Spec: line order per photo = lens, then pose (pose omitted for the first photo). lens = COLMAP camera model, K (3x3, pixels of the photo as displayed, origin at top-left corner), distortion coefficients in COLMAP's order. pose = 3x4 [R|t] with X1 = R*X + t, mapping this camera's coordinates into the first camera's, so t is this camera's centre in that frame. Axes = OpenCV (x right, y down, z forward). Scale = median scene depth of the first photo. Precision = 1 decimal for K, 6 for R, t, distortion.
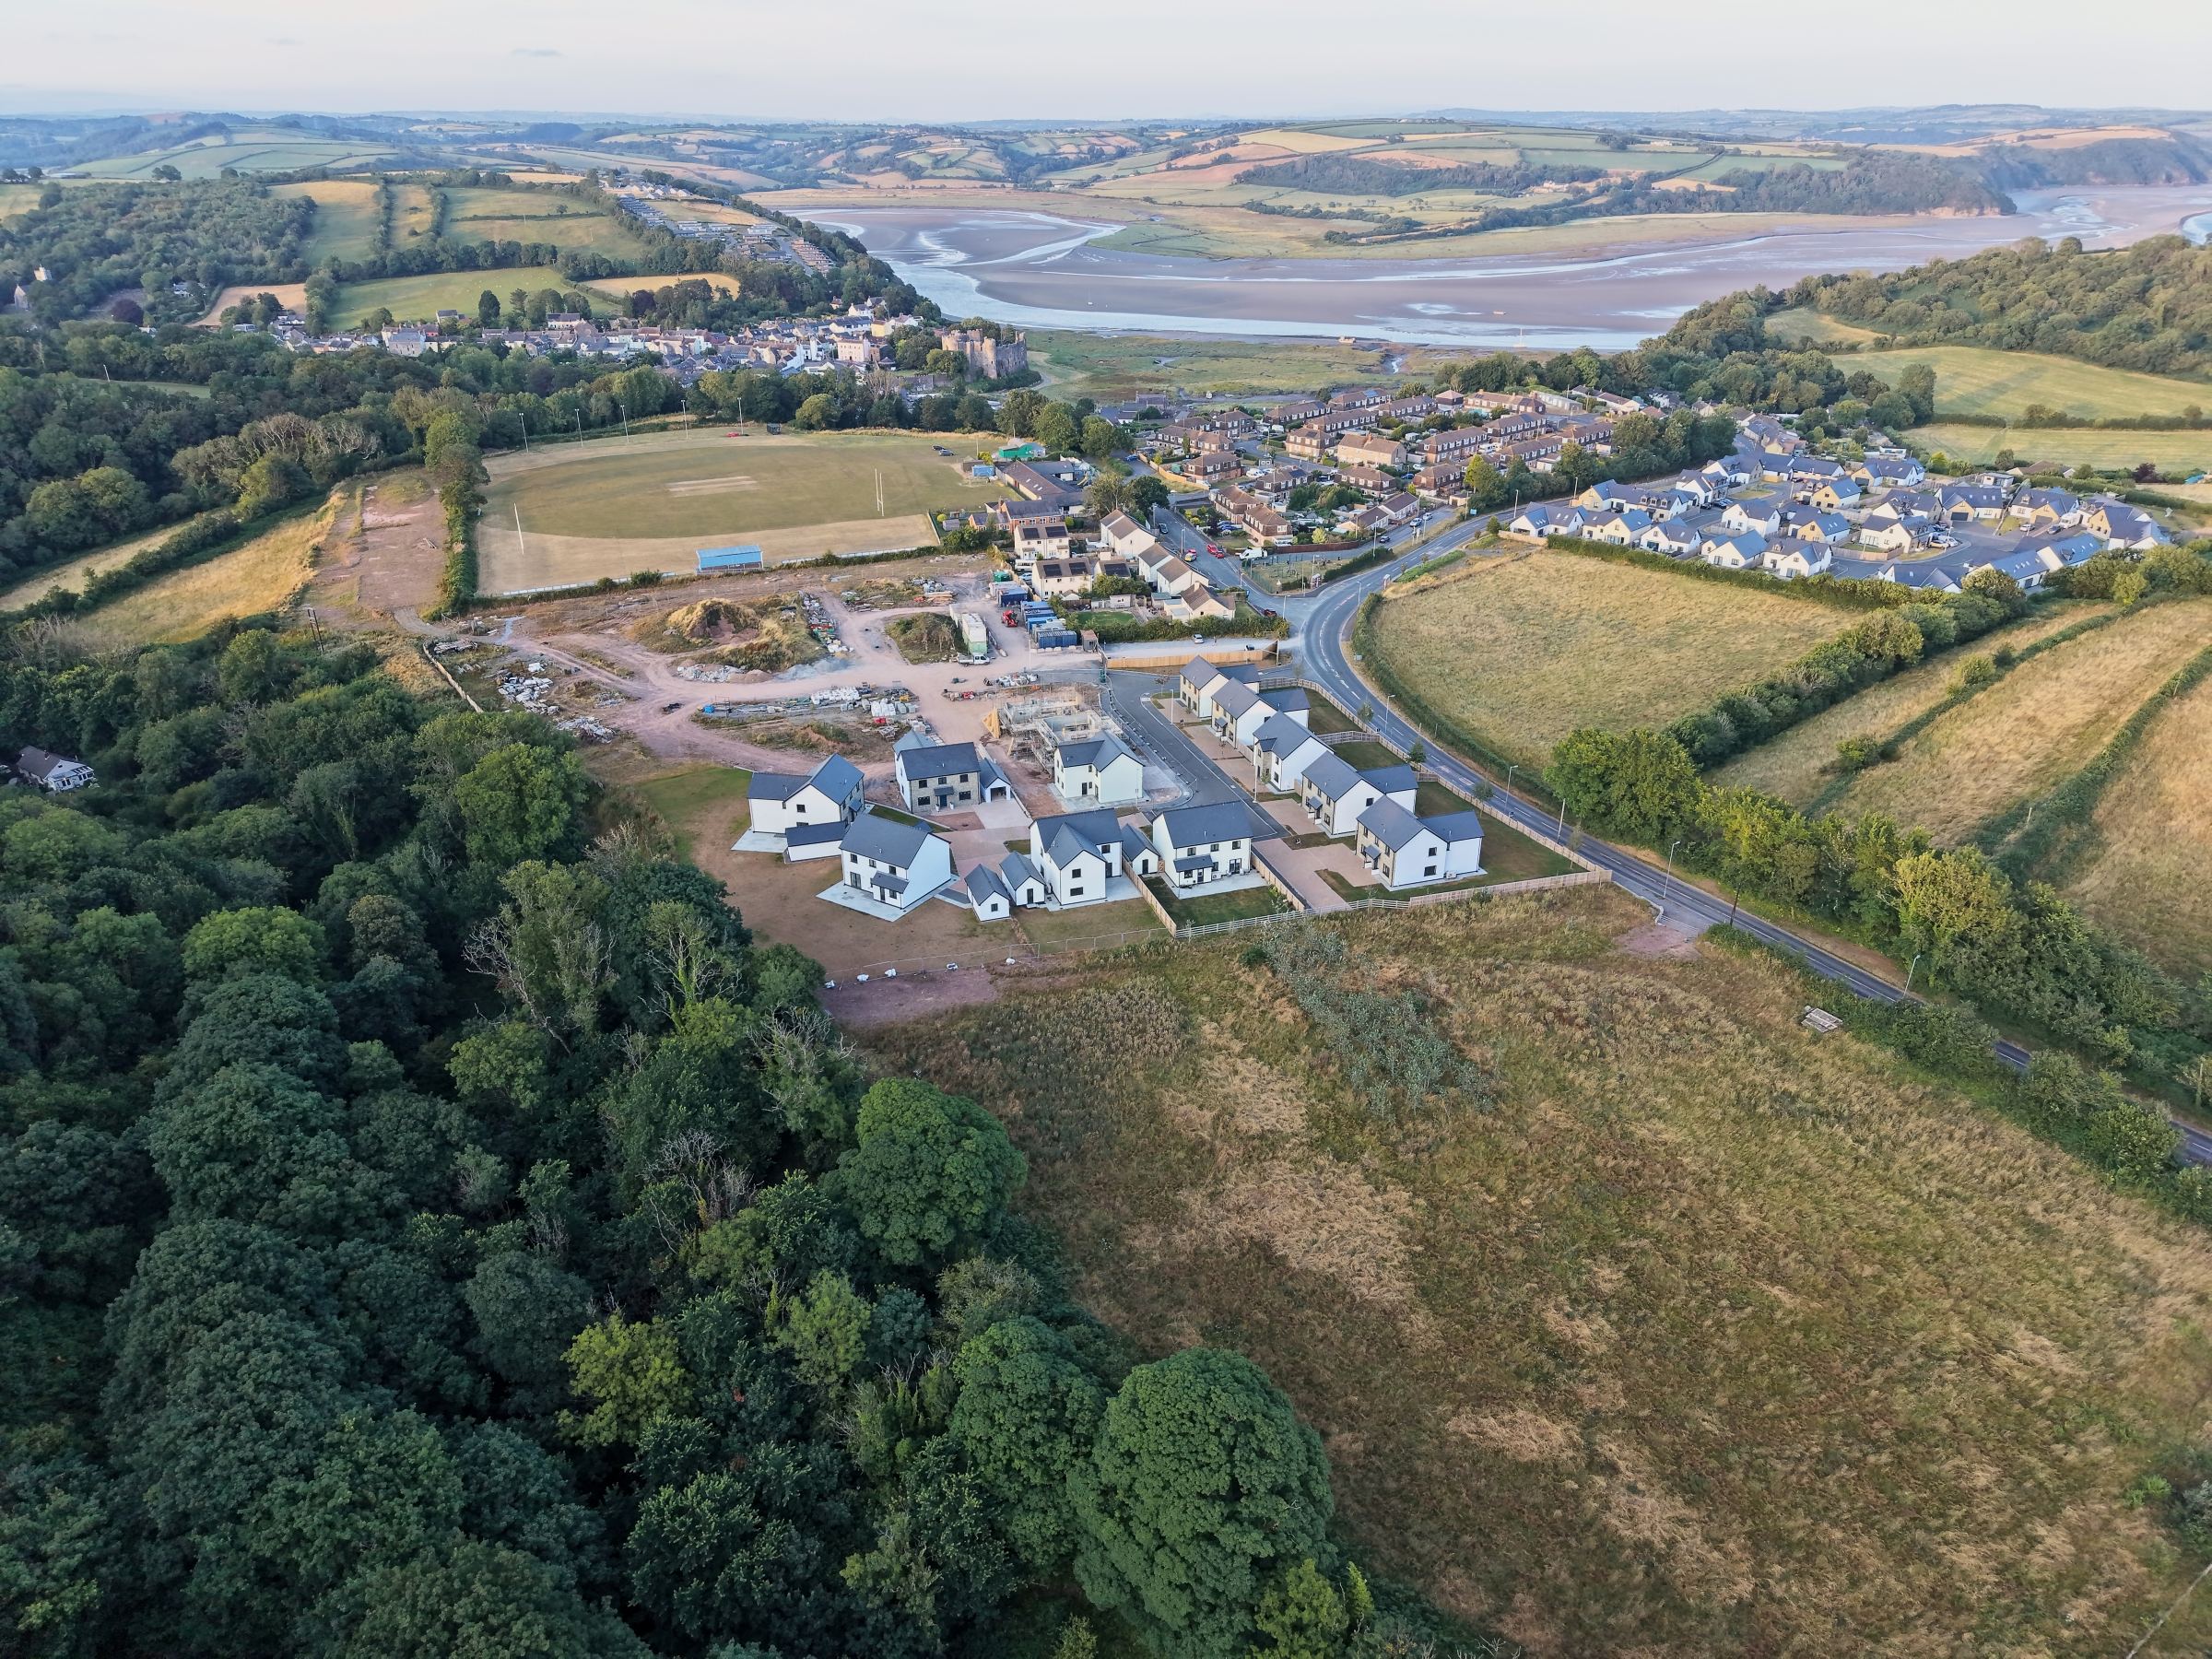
lens RADIAL K [[1478.3, 0, 1110.8], [0, 1478.3, 833.4], [0, 0, 1]] dist [0.021494, -0.022392]
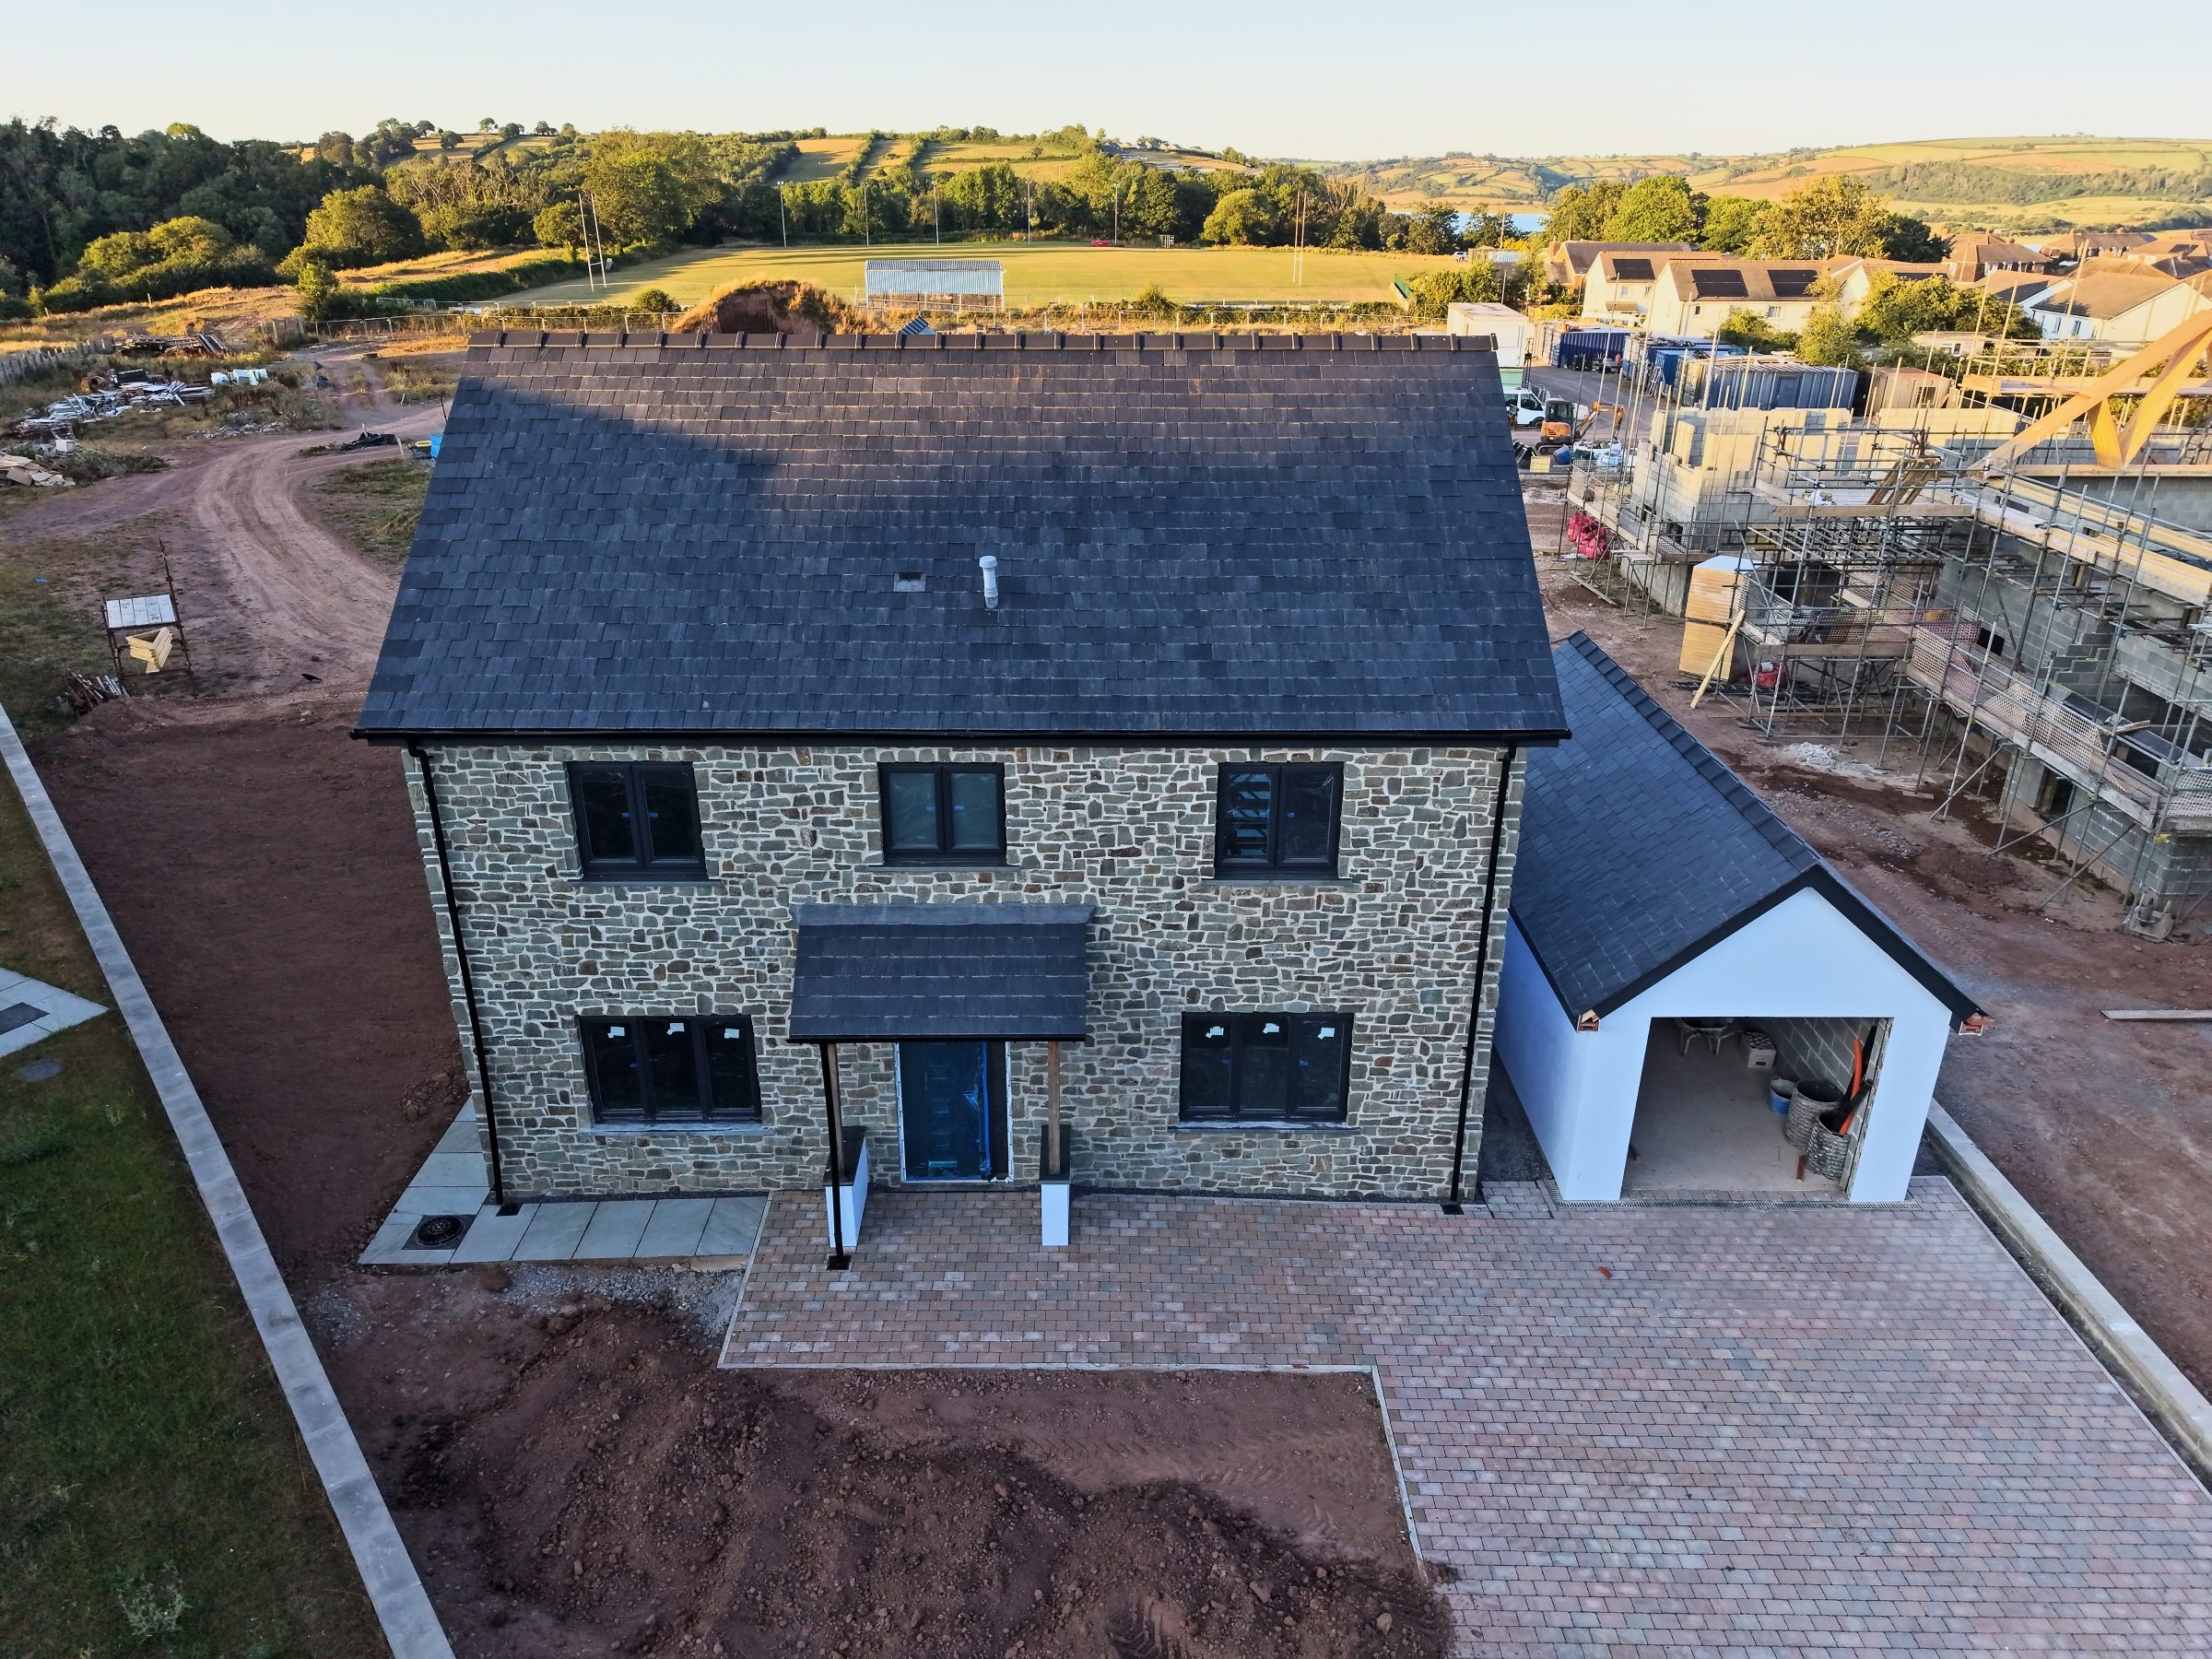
lens RADIAL K [[1478.3, 0, 1113.6], [0, 1478.3, 827.1], [0, 0, 1]] dist [0.021494, -0.022392]
pose [[0.949821, 0.130525, -0.284259, -0.035200], [-0.140969, 0.989876, -0.016506, -0.014156], [0.279227, 0.055750, 0.958605, 0.375167]]
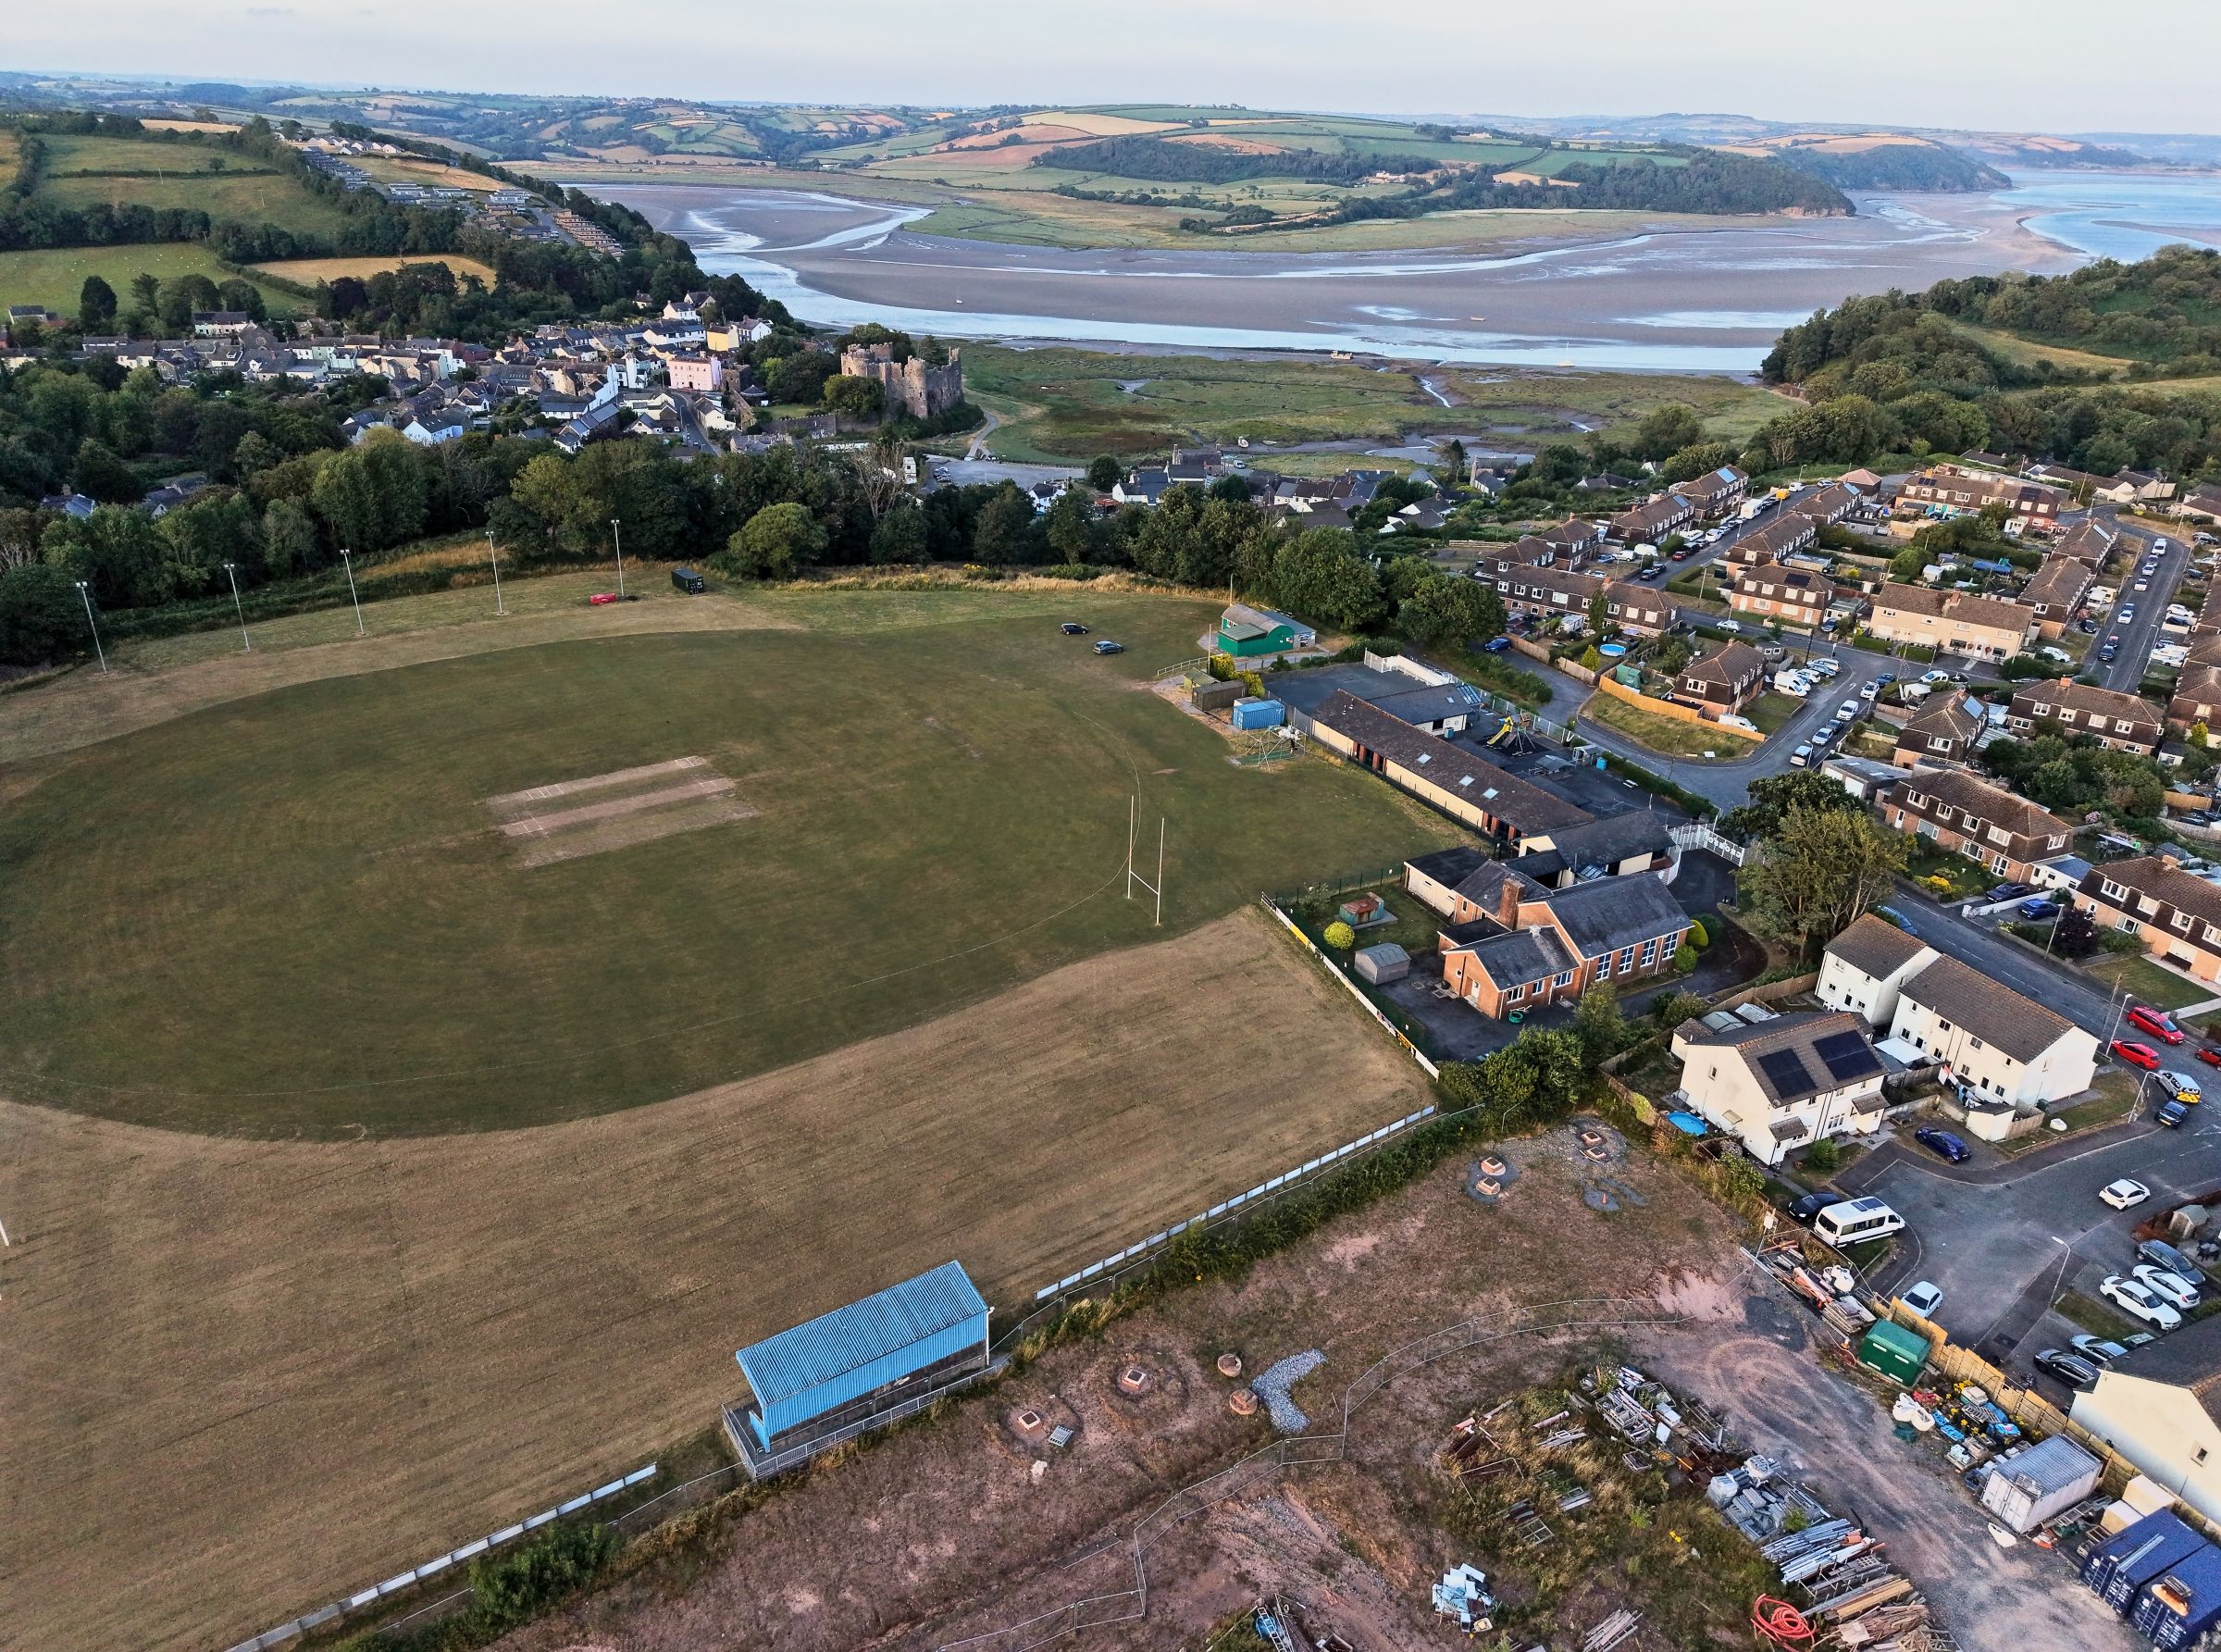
lens RADIAL K [[1484.3, 0, 1124.0], [0, 1484.3, 825.3], [0, 0, 1]] dist [0.021494, -0.022392]
pose [[0.984565, -0.049459, 0.167887, -0.160074], [0.049827, 0.998756, 0.002021, -0.173647], [-0.167778, 0.006375, 0.985804, 0.468607]]
